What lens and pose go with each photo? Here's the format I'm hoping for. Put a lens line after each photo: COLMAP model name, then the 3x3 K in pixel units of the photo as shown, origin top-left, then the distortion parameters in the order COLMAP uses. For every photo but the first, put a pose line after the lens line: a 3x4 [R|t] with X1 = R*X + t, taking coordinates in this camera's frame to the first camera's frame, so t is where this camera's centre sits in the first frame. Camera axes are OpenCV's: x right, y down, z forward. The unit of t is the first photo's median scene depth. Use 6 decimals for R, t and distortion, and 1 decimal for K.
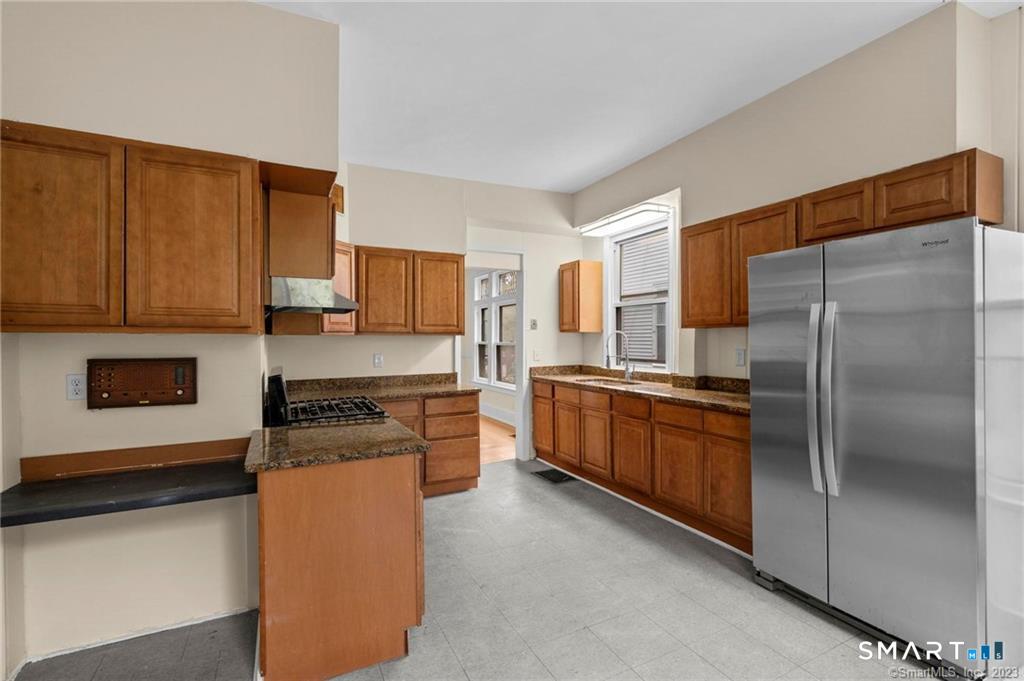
lens RADIAL K [[462.6, 0, 508.0], [0, 462.6, 339.0], [0, 0, 1]] dist [-0.003800, 0.000966]
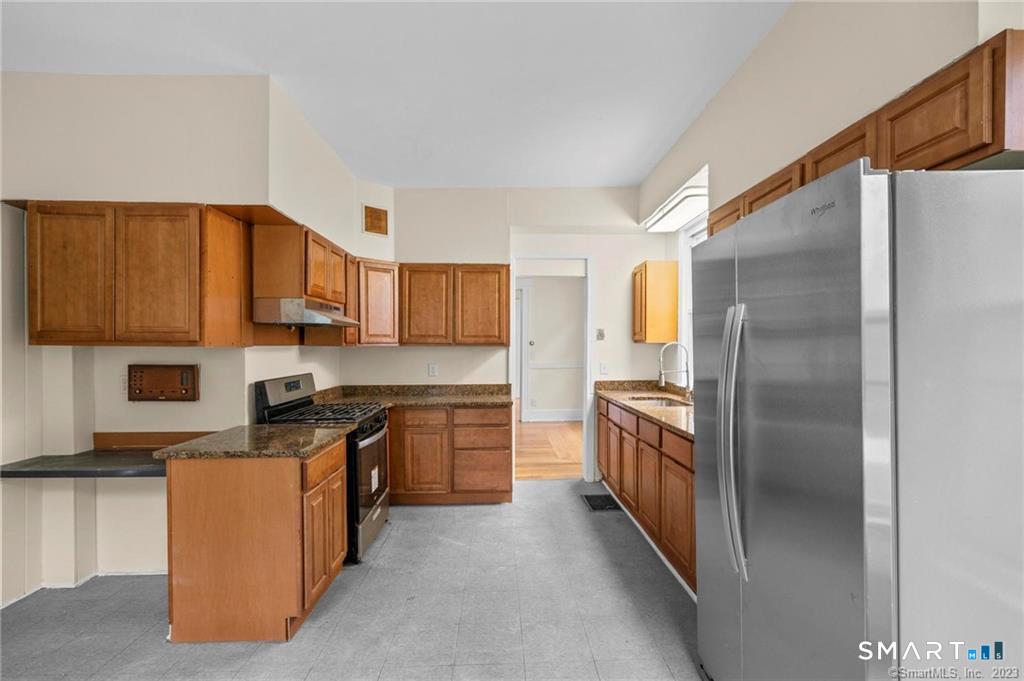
lens RADIAL K [[467.8, 0, 511.1], [0, 467.8, 349.9], [0, 0, 1]] dist [-0.003940, -0.000080]
pose [[0.909669, 0.007040, -0.415275, 0.383353], [-0.005021, 0.999970, 0.005952, -0.007578], [0.415304, -0.003329, 0.909676, 0.116357]]
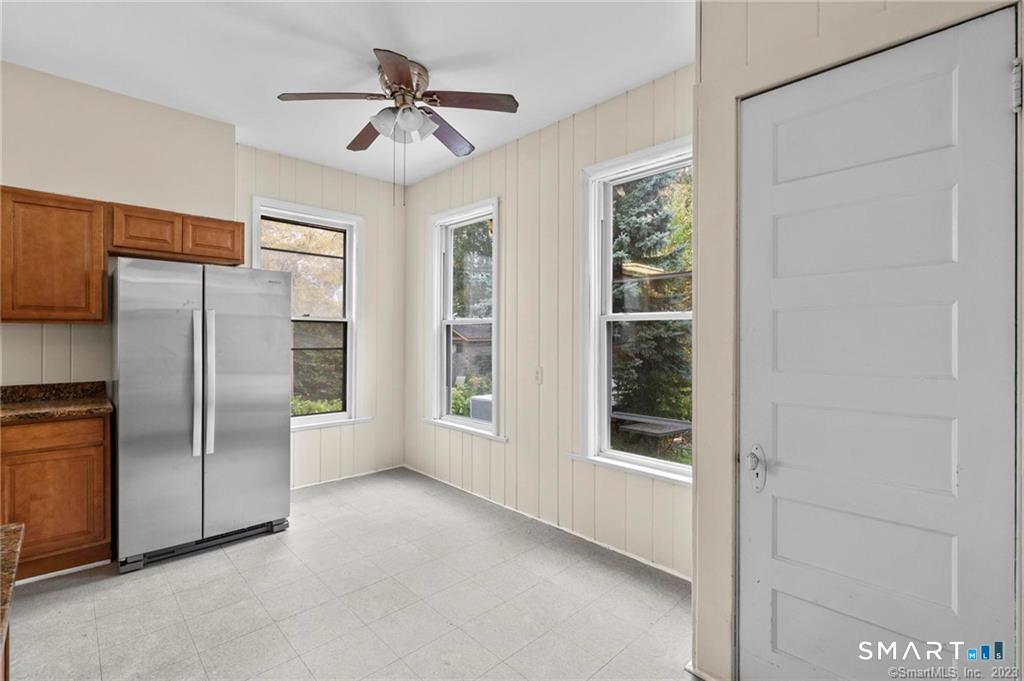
lens RADIAL K [[462.6, 0, 508.0], [0, 462.6, 339.0], [0, 0, 1]] dist [-0.003800, 0.000966]
pose [[-0.306001, 0.001442, 0.952030, -0.477191], [-0.001304, 0.999997, -0.001933, 0.003142], [-0.952030, -0.001833, -0.305998, 0.333098]]
